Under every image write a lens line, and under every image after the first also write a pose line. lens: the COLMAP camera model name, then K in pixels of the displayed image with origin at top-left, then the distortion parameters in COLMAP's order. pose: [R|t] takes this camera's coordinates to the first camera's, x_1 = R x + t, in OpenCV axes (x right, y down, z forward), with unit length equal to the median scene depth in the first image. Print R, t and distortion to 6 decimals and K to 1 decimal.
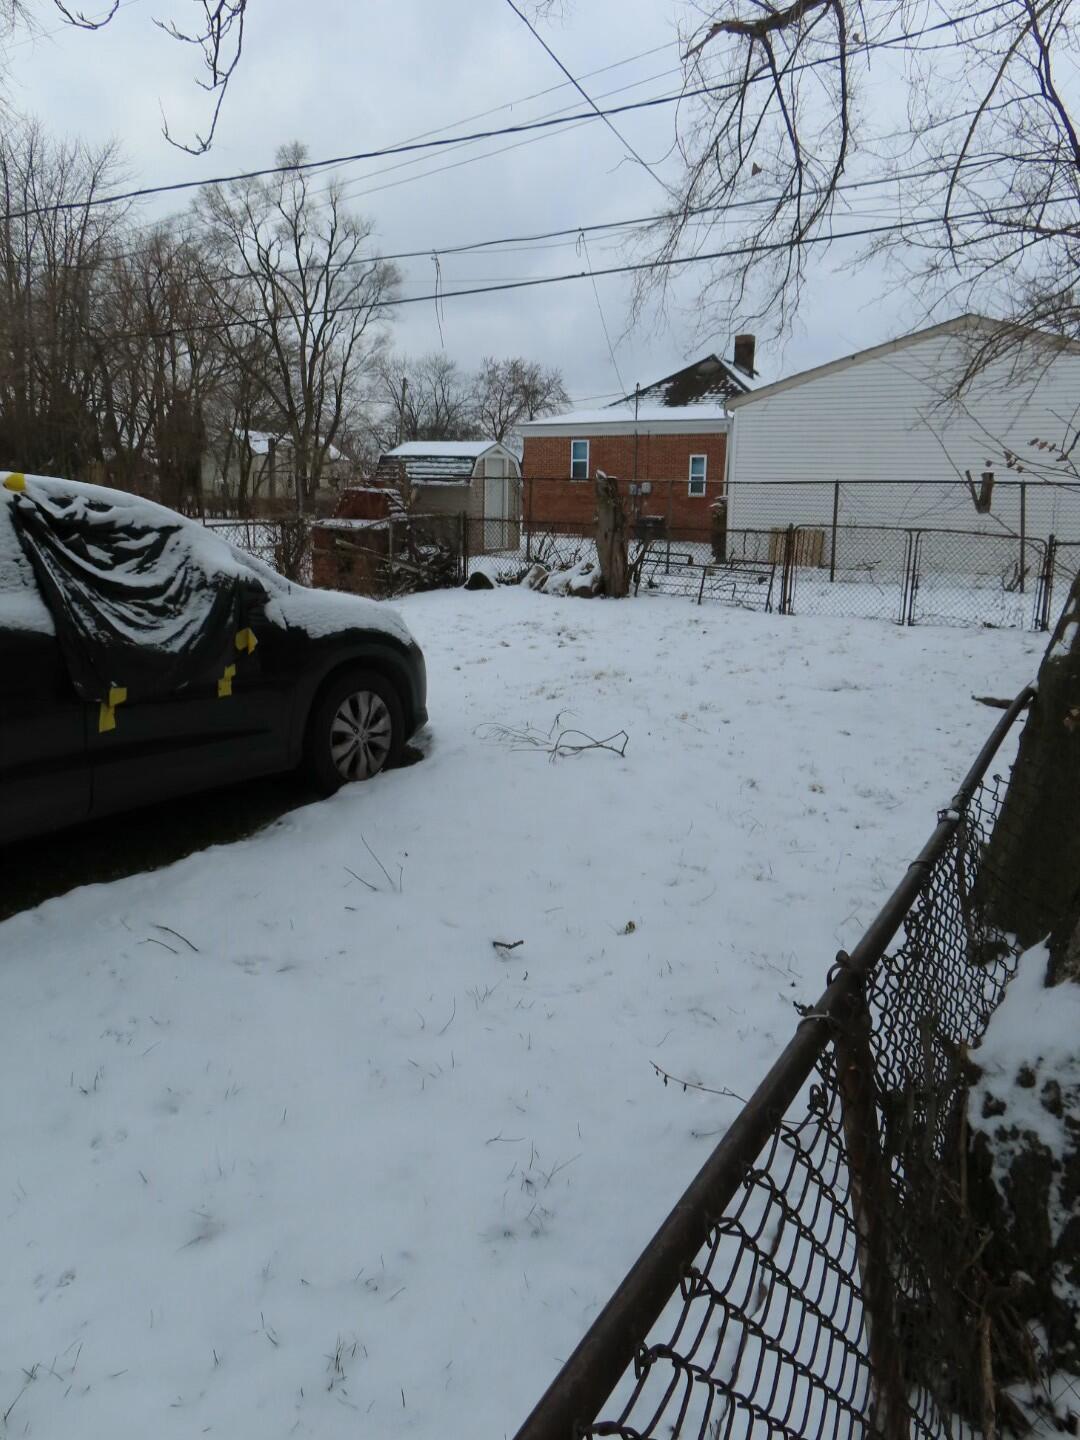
lens RADIAL K [[1032.7, 0, 544.0], [0, 1032.7, 715.5], [0, 0, 1]] dist [-0.008187, 0.005073]
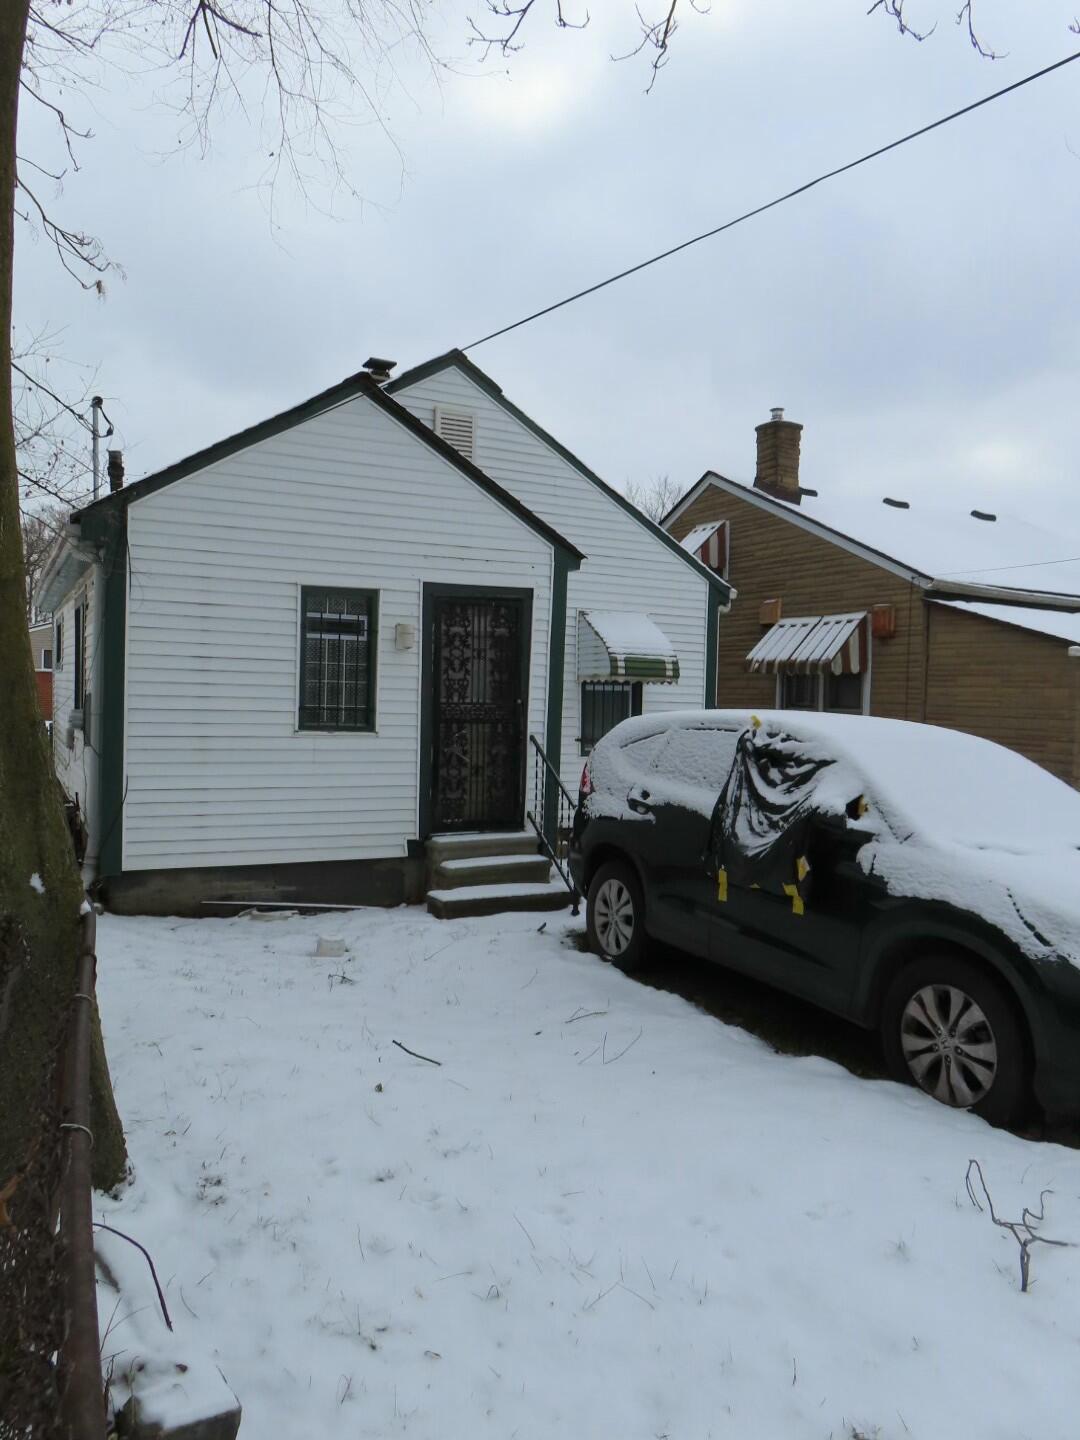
lens RADIAL K [[1032.7, 0, 536.8], [0, 1032.7, 725.1], [0, 0, 1]] dist [-0.008187, 0.005073]
pose [[-0.526921, -0.019998, -0.849679, 0.695774], [-0.216346, 0.969948, 0.111337, -0.249442], [0.821918, 0.242490, -0.515412, 1.176703]]
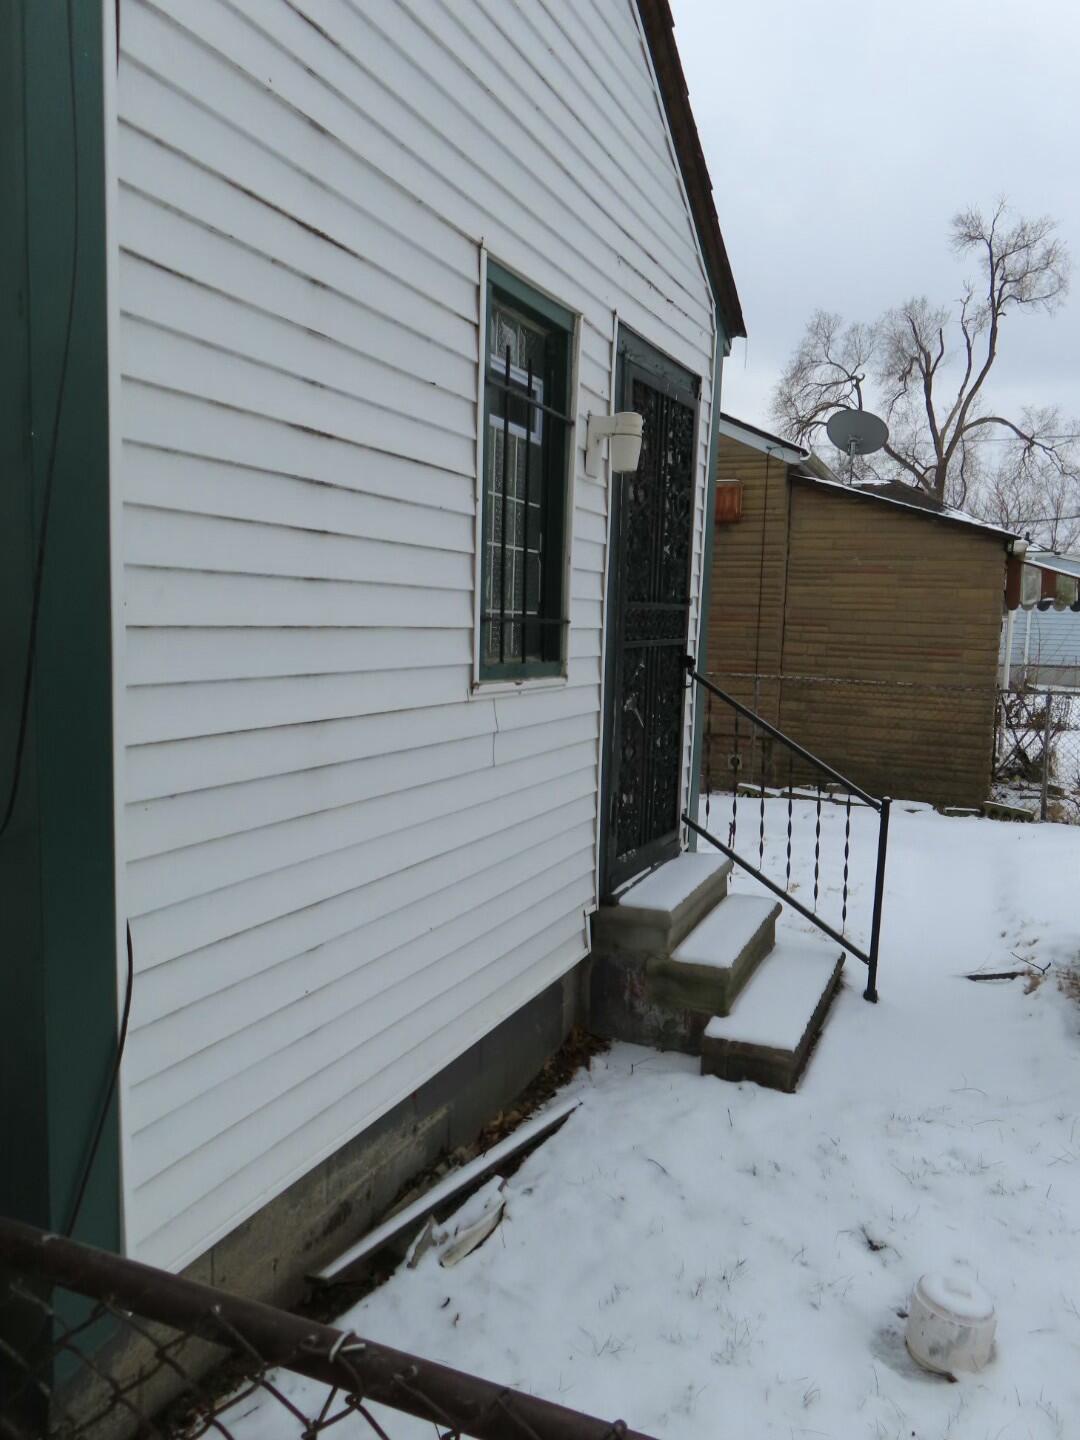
lens RADIAL K [[1032.7, 0, 542.6], [0, 1032.7, 720.1], [0, 0, 1]] dist [-0.008187, 0.005073]
pose [[0.129254, 0.072798, -0.988936, 0.452225], [-0.227718, 0.972827, 0.041849, -0.146720], [0.965110, 0.219789, 0.142320, 0.705404]]
